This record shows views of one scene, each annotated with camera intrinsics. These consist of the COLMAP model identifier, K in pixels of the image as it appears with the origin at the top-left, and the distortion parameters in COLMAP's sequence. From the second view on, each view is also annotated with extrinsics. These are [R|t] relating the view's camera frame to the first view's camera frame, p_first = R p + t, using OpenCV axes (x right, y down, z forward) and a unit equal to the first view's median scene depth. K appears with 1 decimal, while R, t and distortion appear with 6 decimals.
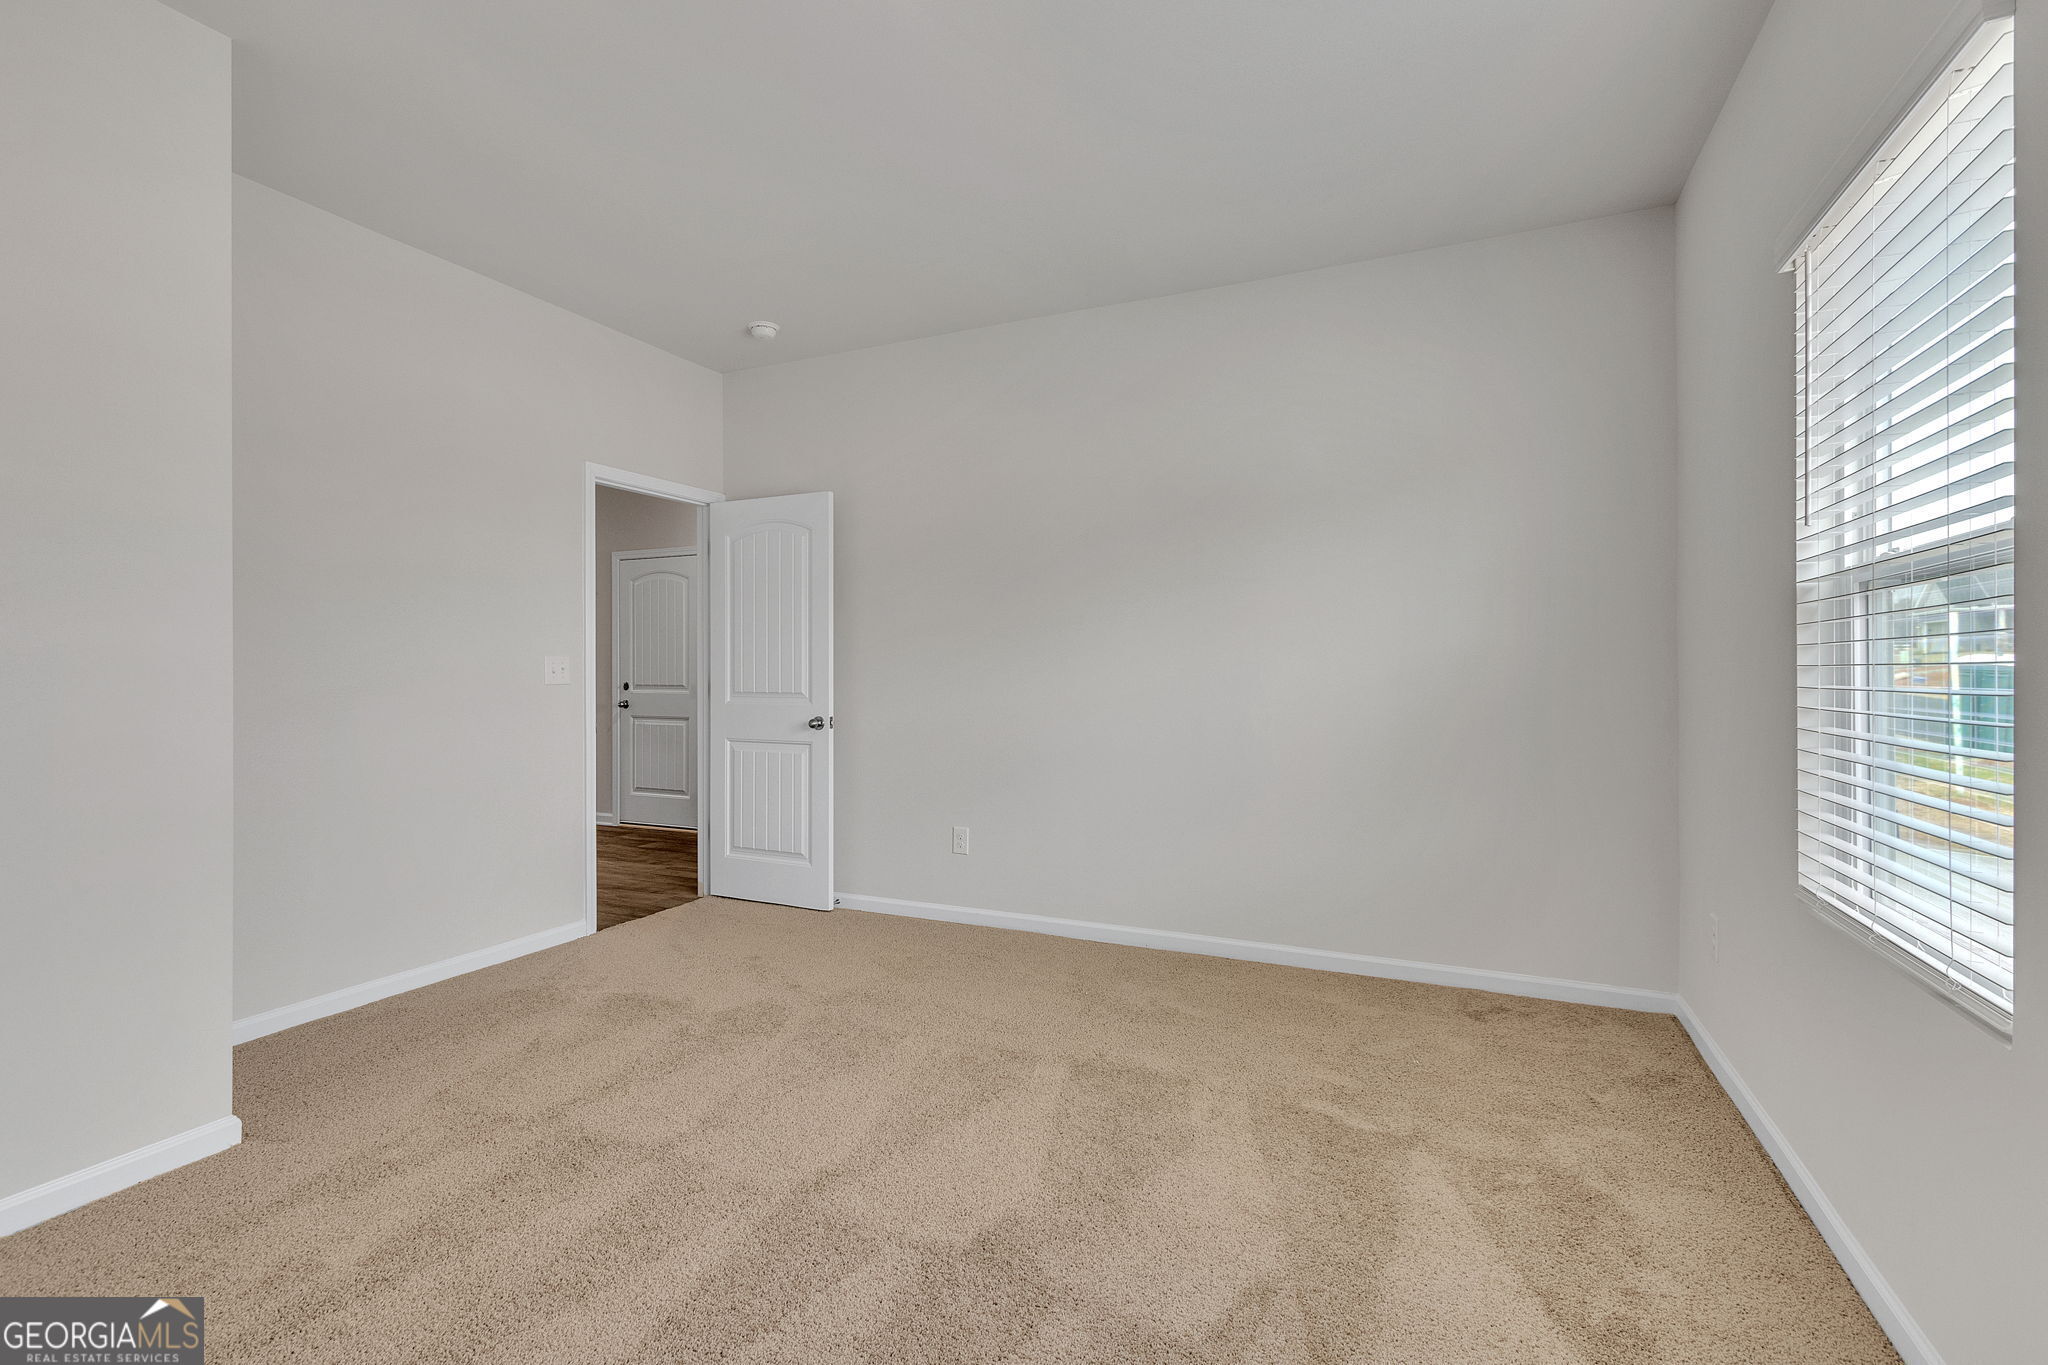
lens RADIAL K [[931.7, 0, 1006.3], [0, 931.7, 675.6], [0, 0, 1]] dist [0.002541, -0.000868]
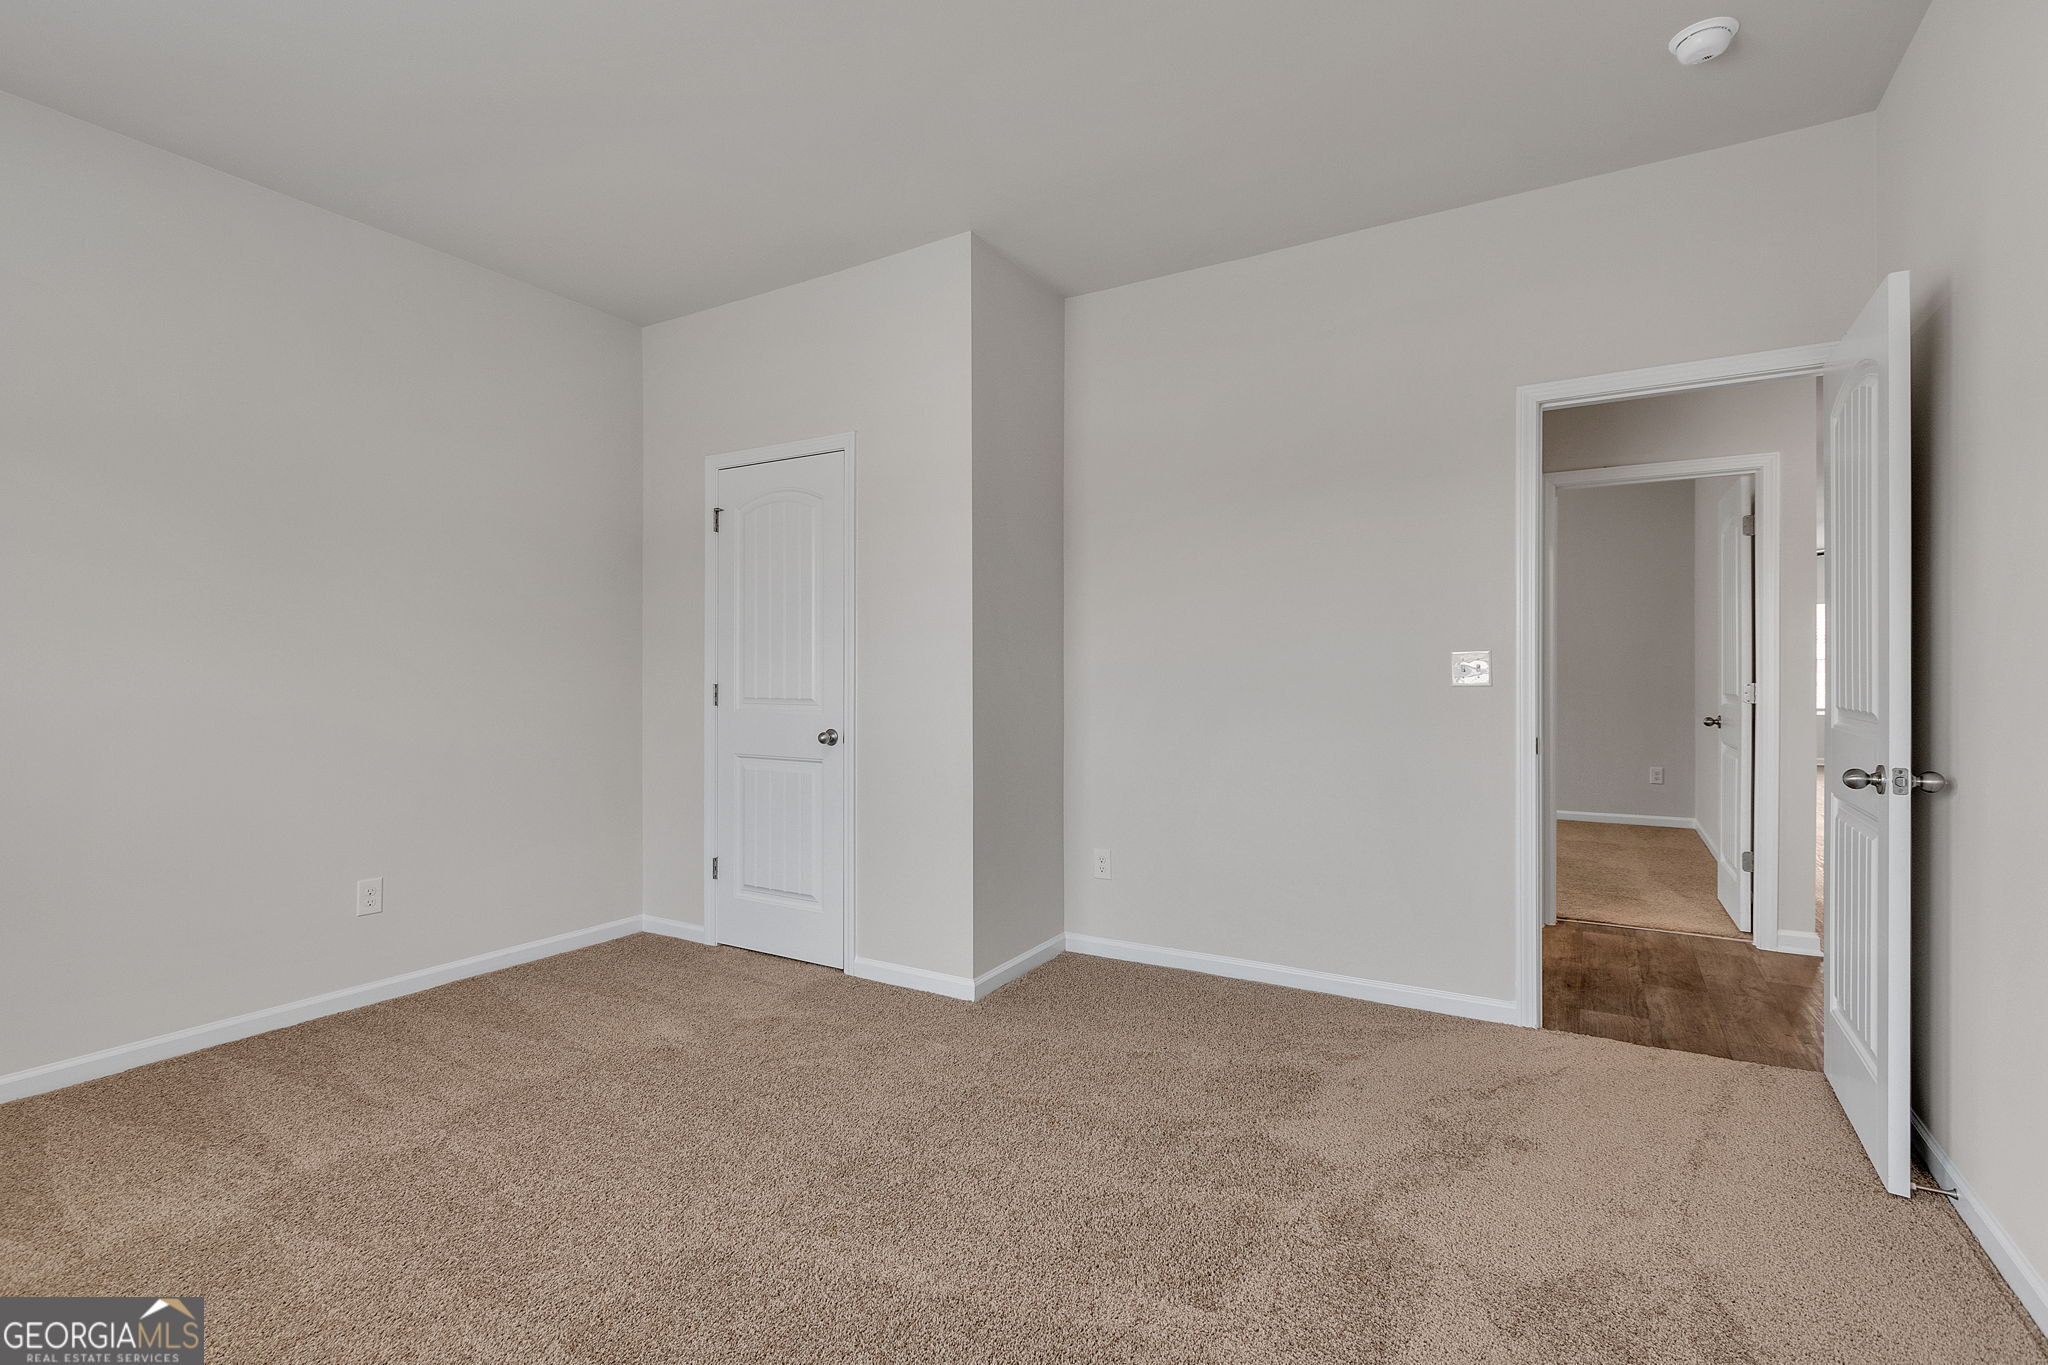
lens RADIAL K [[931.7, 0, 1006.3], [0, 931.7, 675.6], [0, 0, 1]] dist [0.002541, -0.000868]
pose [[-0.109595, 0.002625, -0.993973, 0.416987], [0.005352, 0.999984, 0.002051, -0.003637], [0.993962, -0.005095, -0.109608, 0.850456]]
